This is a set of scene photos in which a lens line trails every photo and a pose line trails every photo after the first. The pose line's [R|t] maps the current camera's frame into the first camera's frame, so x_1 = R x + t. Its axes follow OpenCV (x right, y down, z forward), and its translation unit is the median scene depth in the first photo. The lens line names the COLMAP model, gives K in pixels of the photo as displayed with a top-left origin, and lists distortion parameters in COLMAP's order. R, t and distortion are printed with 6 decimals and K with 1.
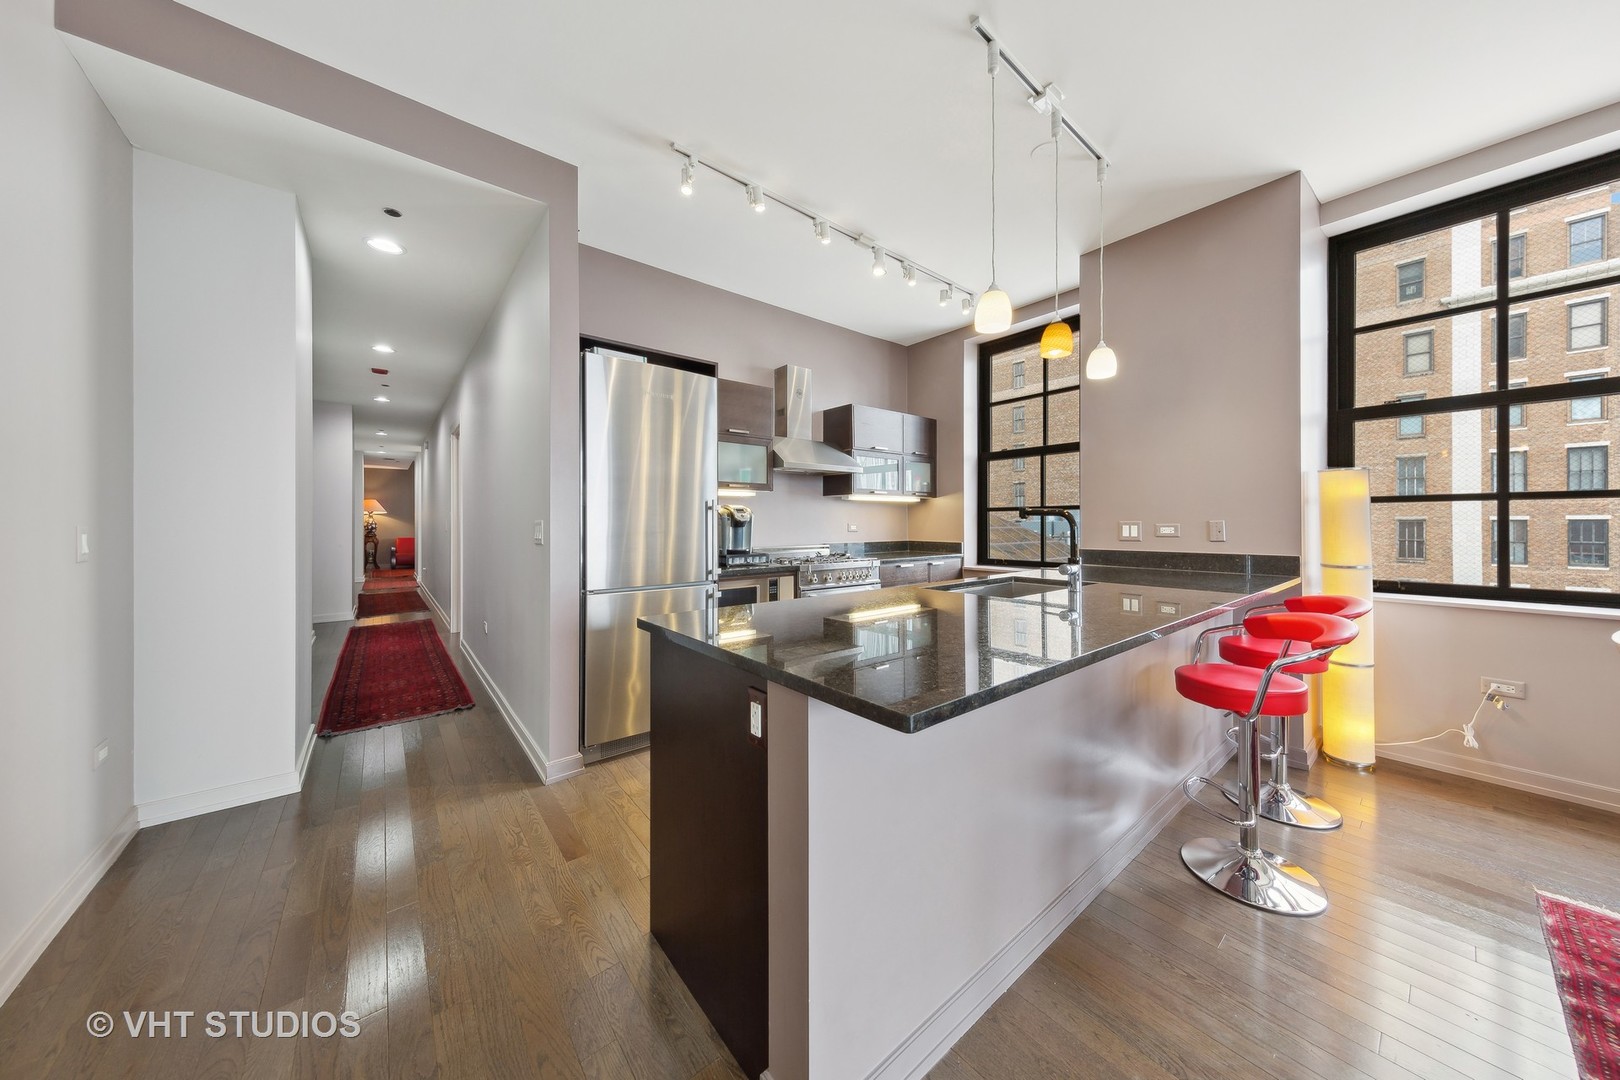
lens RADIAL K [[516.7, 0, 817.2], [0, 516.7, 528.7], [0, 0, 1]] dist [0.007306, -0.000988]
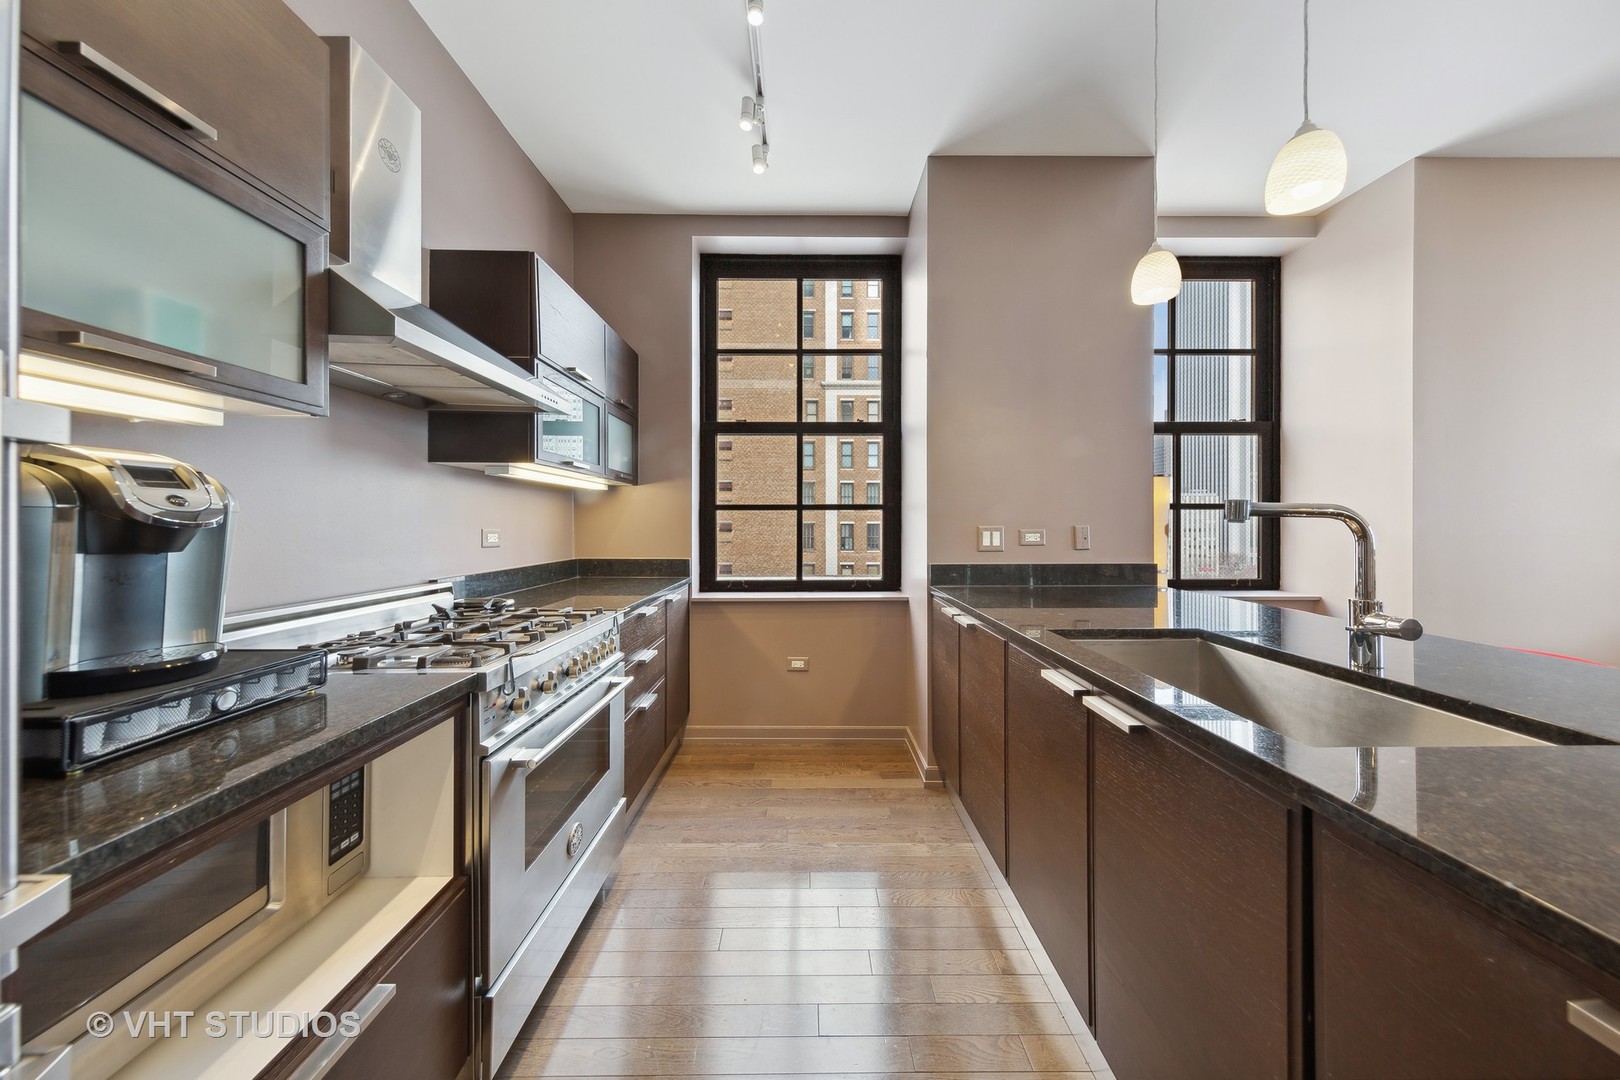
lens RADIAL K [[516.7, 0, 813.9], [0, 516.7, 523.8], [0, 0, 1]] dist [0.007306, -0.000988]
pose [[0.625663, 0.002905, 0.780088, -0.118847], [0.007662, 0.999922, -0.009869, -0.009149], [-0.780055, 0.012152, 0.625592, 0.531193]]
